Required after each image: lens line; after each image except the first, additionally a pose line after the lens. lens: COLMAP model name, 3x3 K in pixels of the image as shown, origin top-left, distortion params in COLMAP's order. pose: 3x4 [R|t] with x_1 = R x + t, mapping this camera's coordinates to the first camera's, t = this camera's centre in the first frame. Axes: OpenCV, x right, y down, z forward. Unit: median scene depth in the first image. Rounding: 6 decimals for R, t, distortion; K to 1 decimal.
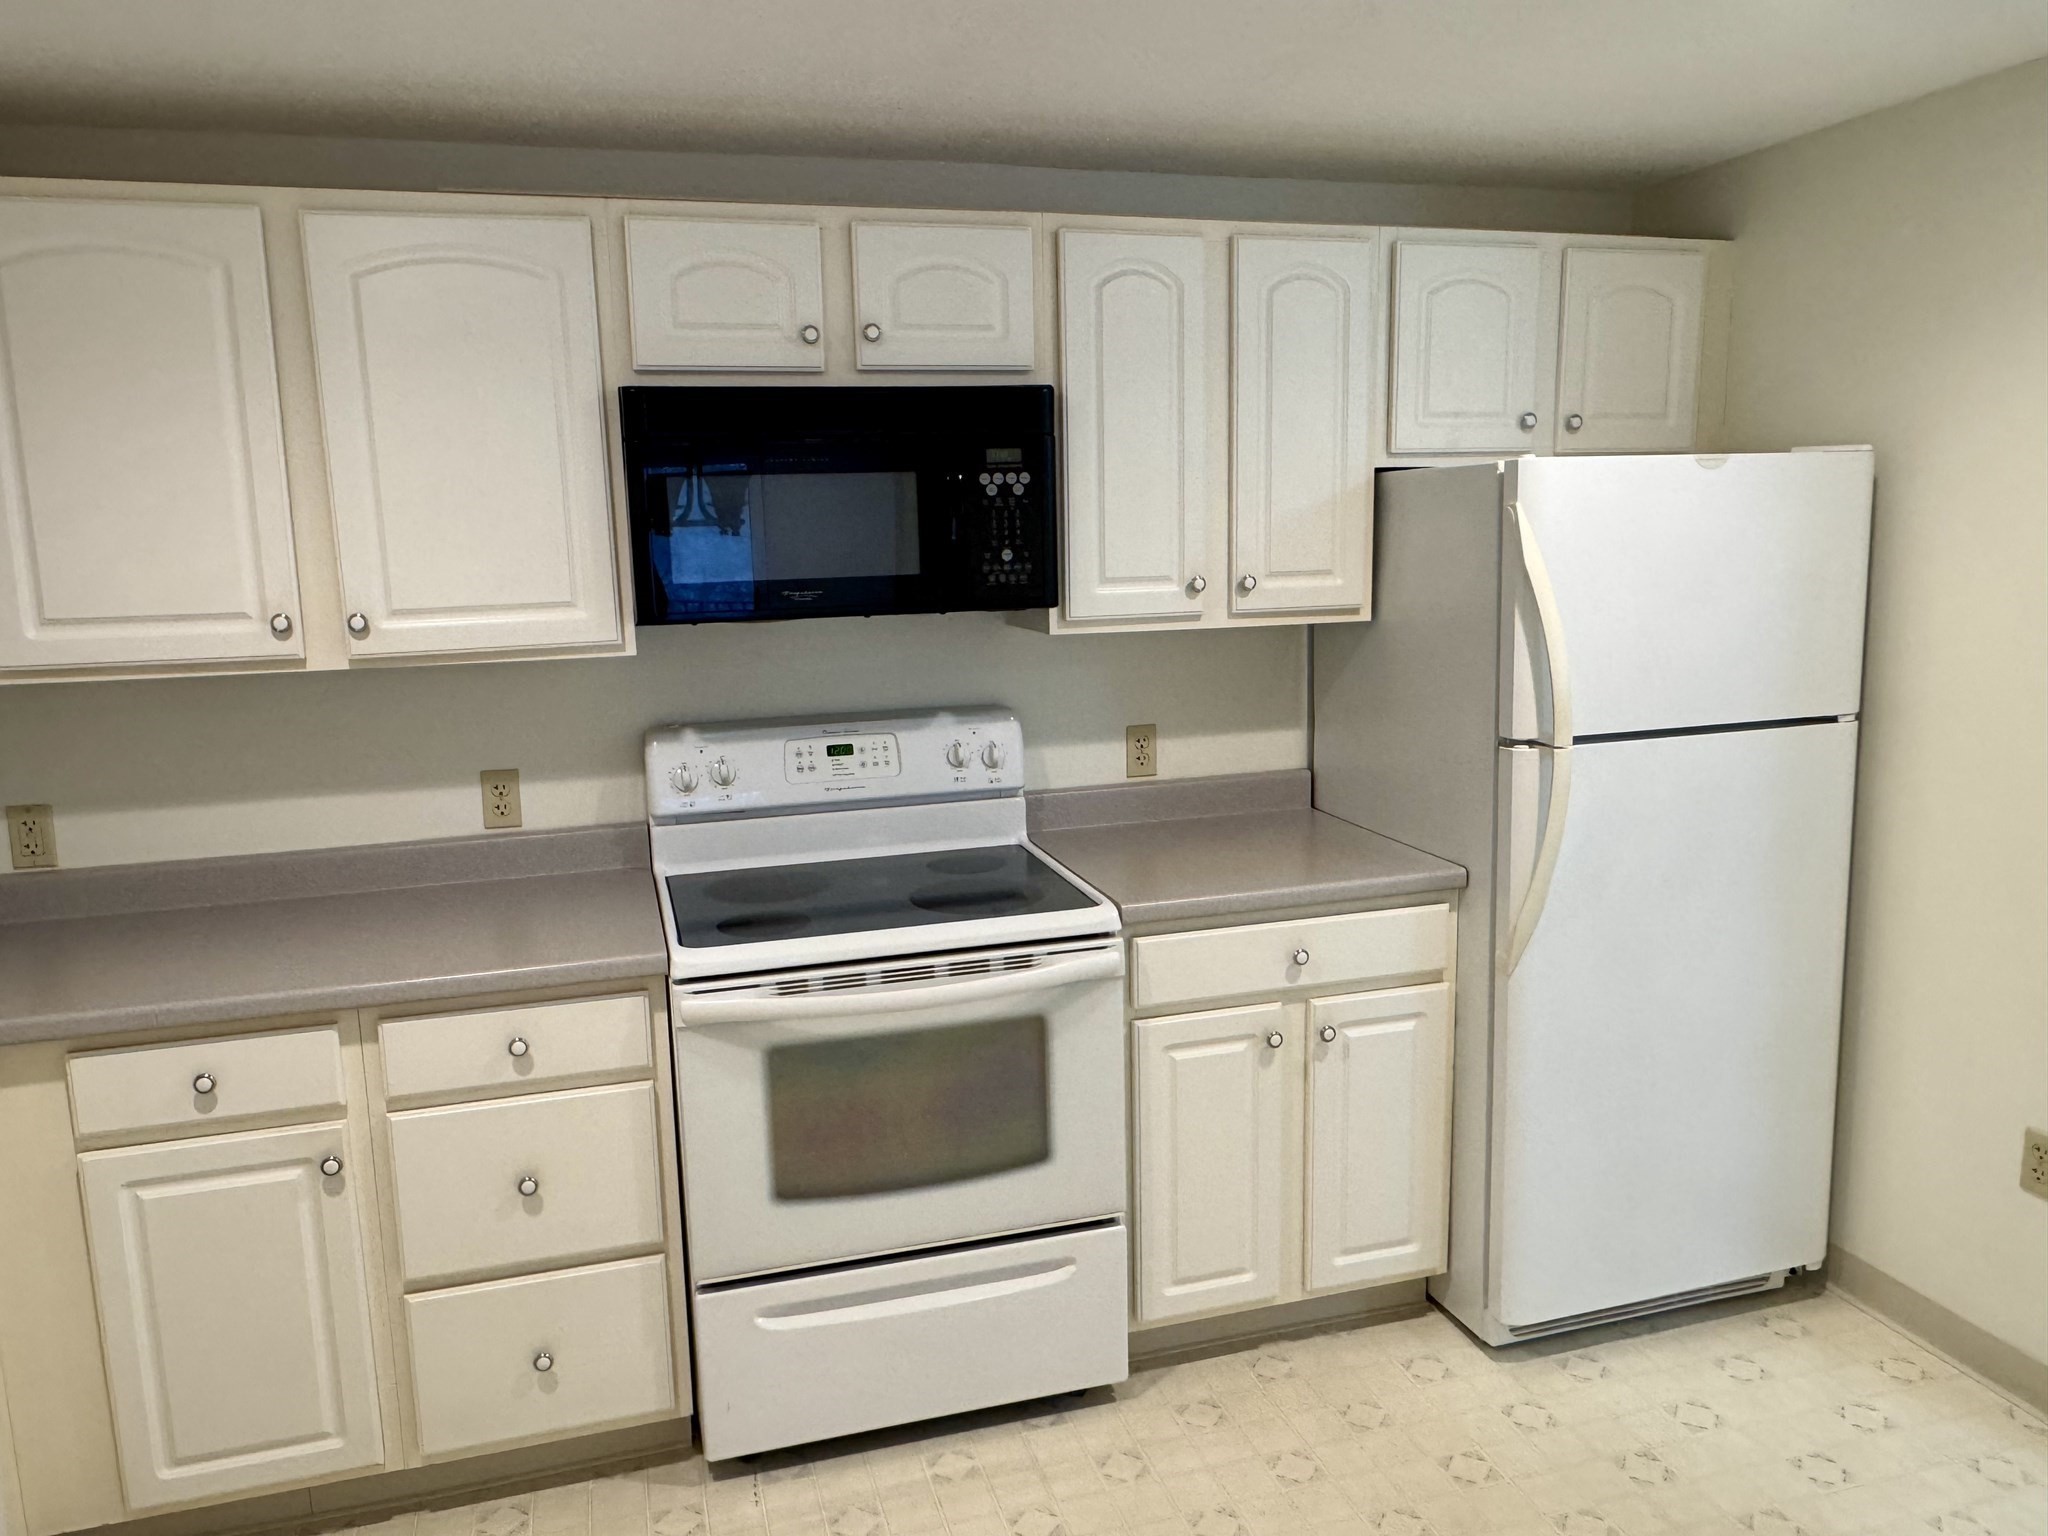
lens RADIAL K [[1382.6, 0, 1019.7], [0, 1382.6, 745.8], [0, 0, 1]] dist [-0.008038, -0.004006]
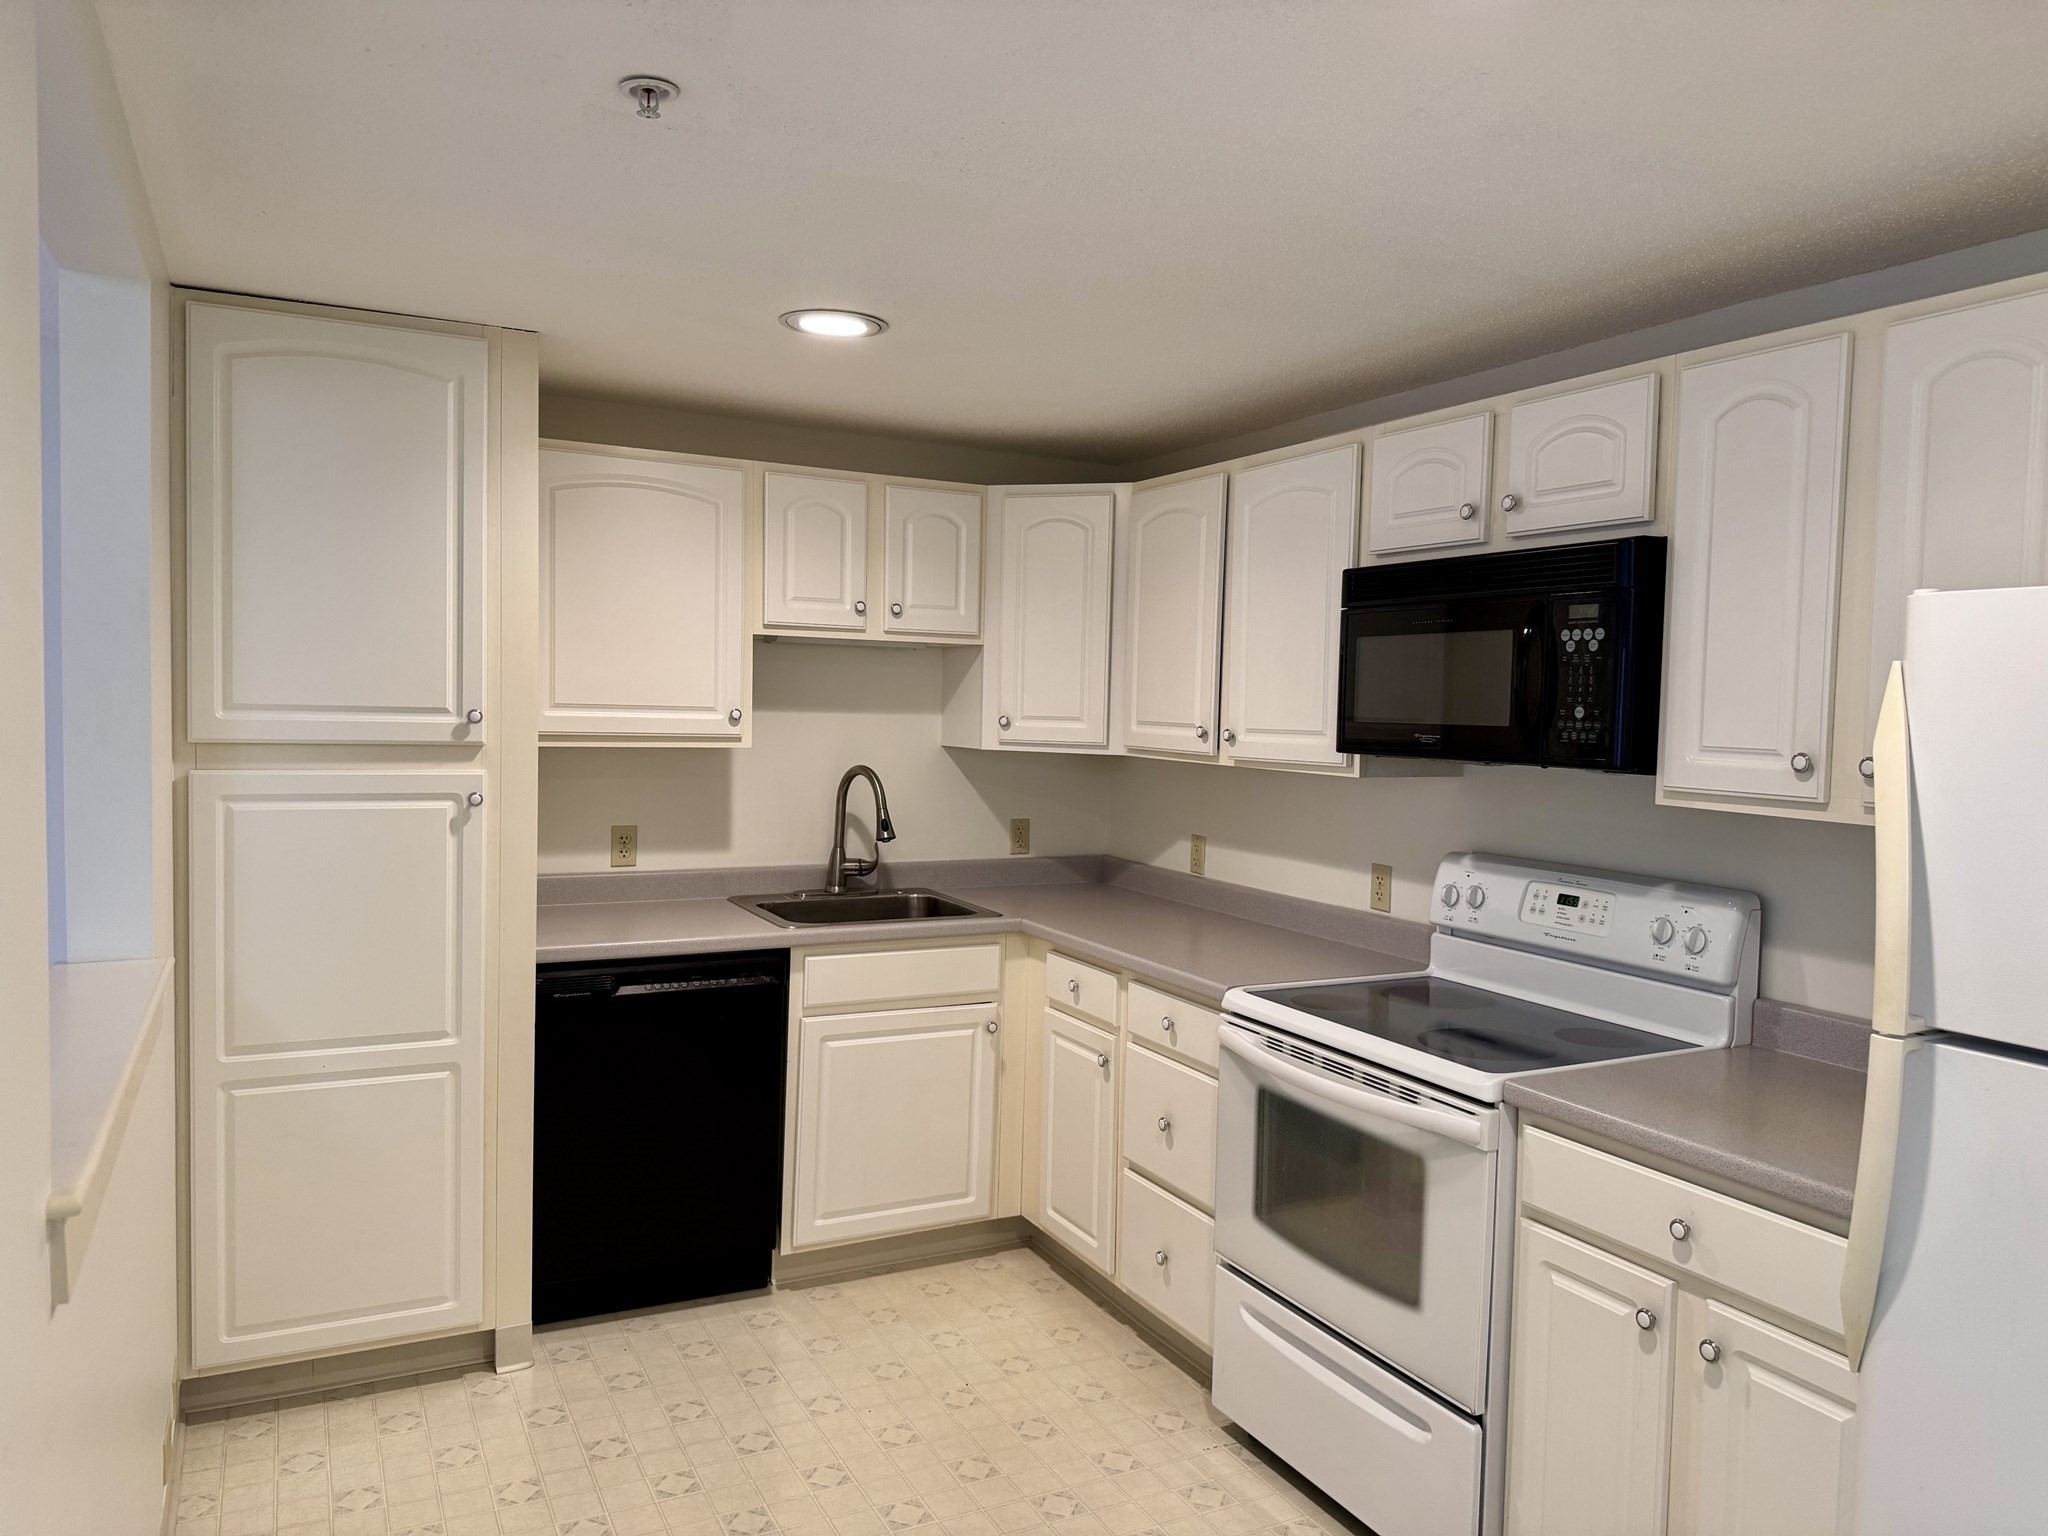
lens RADIAL K [[1436.5, 0, 993.0], [0, 1436.5, 750.9], [0, 0, 1]] dist [0.067040, -0.104536]
pose [[0.173446, 0.067206, -0.982548, 0.926799], [-0.177759, 0.983419, 0.035886, -0.075282], [0.968668, 0.168433, 0.182517, 0.423471]]
